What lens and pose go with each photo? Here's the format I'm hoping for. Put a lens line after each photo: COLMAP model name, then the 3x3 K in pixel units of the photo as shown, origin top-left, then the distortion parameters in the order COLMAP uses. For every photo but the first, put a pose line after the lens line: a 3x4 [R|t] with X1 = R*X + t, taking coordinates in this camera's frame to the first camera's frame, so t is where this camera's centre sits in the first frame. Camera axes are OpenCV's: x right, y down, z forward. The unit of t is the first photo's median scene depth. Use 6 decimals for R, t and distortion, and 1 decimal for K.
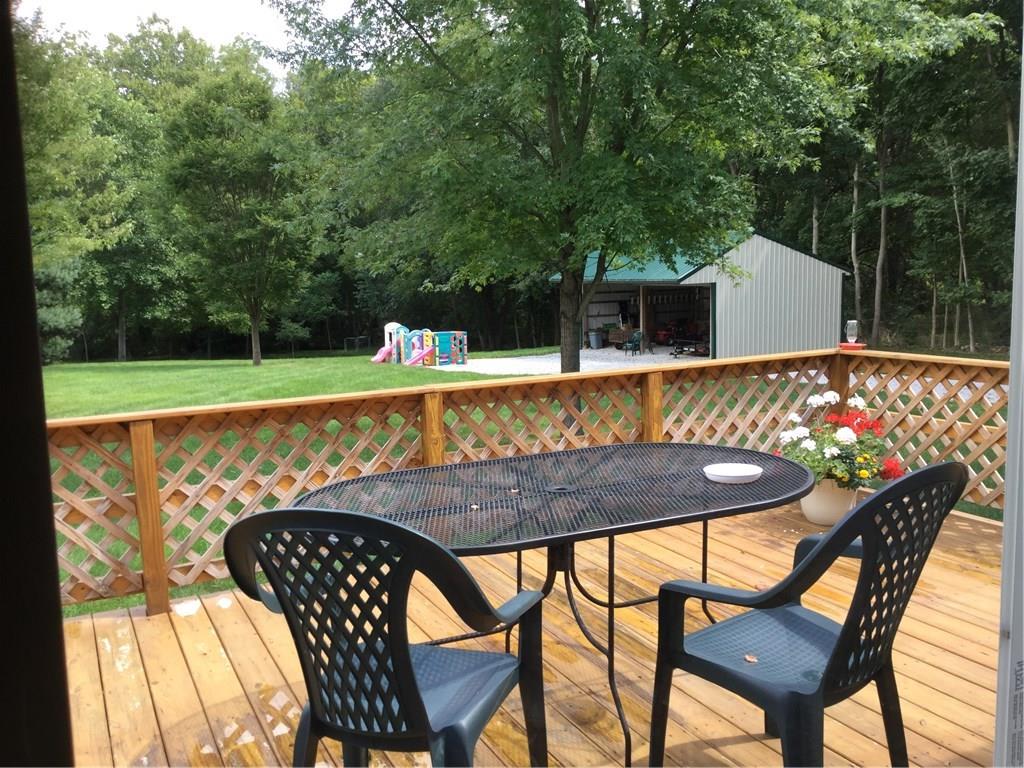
lens RADIAL K [[901.0, 0, 518.7], [0, 901.0, 381.3], [0, 0, 1]] dist [-0.002530, -0.048027]
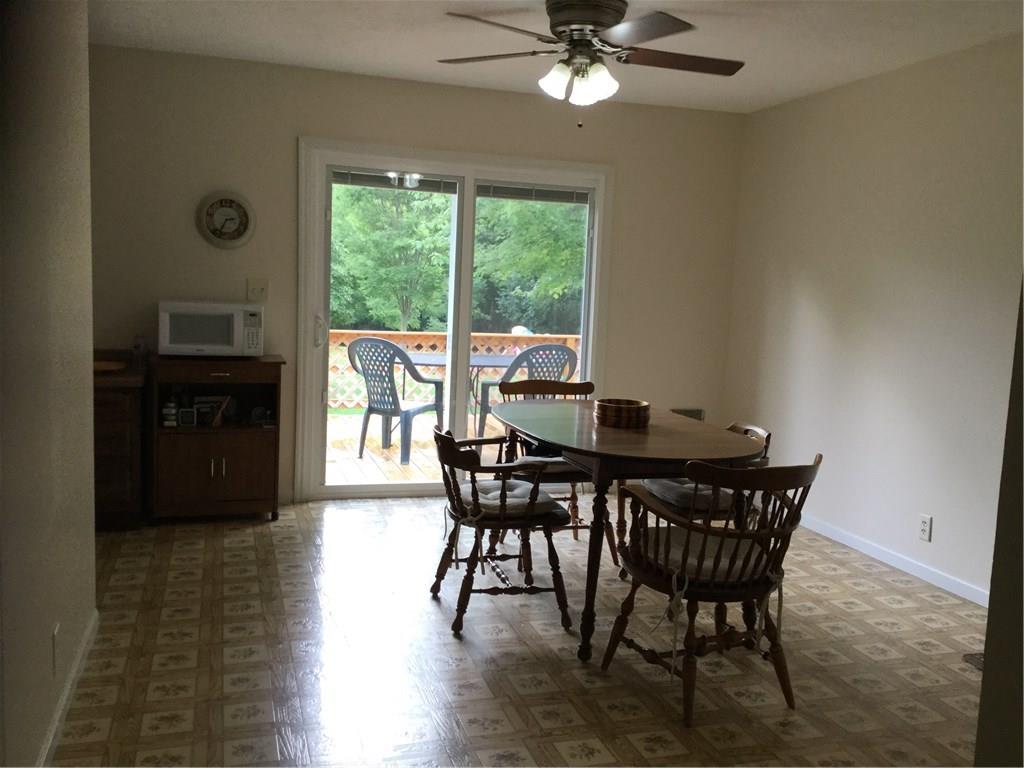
lens RADIAL K [[901.0, 0, 508.2], [0, 901.0, 380.5], [0, 0, 1]] dist [-0.002530, -0.048027]
pose [[0.981105, 0.081800, -0.175336, 0.054526], [-0.084683, 0.996367, -0.009014, 0.016727], [0.173962, 0.023691, 0.984467, -0.140293]]
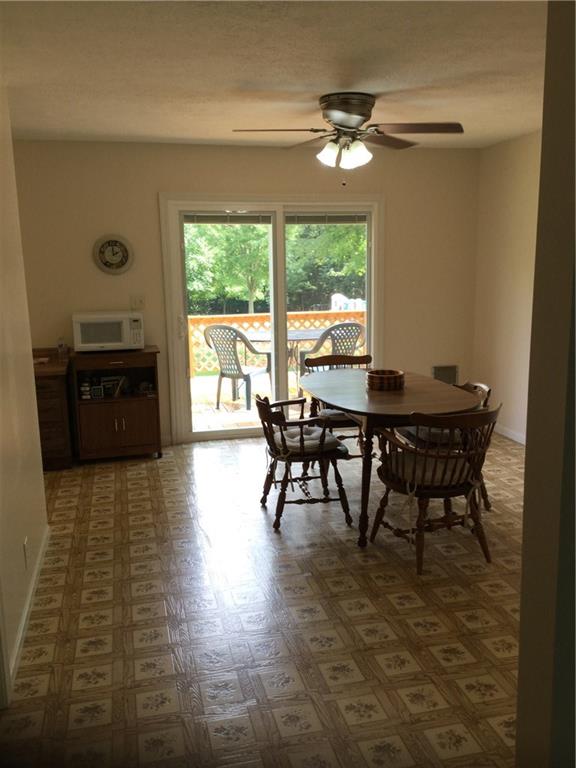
lens RADIAL K [[675.7, 0, 287.1], [0, 675.7, 386.7], [0, 0, 1]] dist [-0.002530, -0.048027]
pose [[0.969656, 0.049603, -0.239387, 0.061955], [-0.032689, 0.996714, 0.074118, 0.010607], [0.242277, -0.064044, 0.968091, -0.152351]]
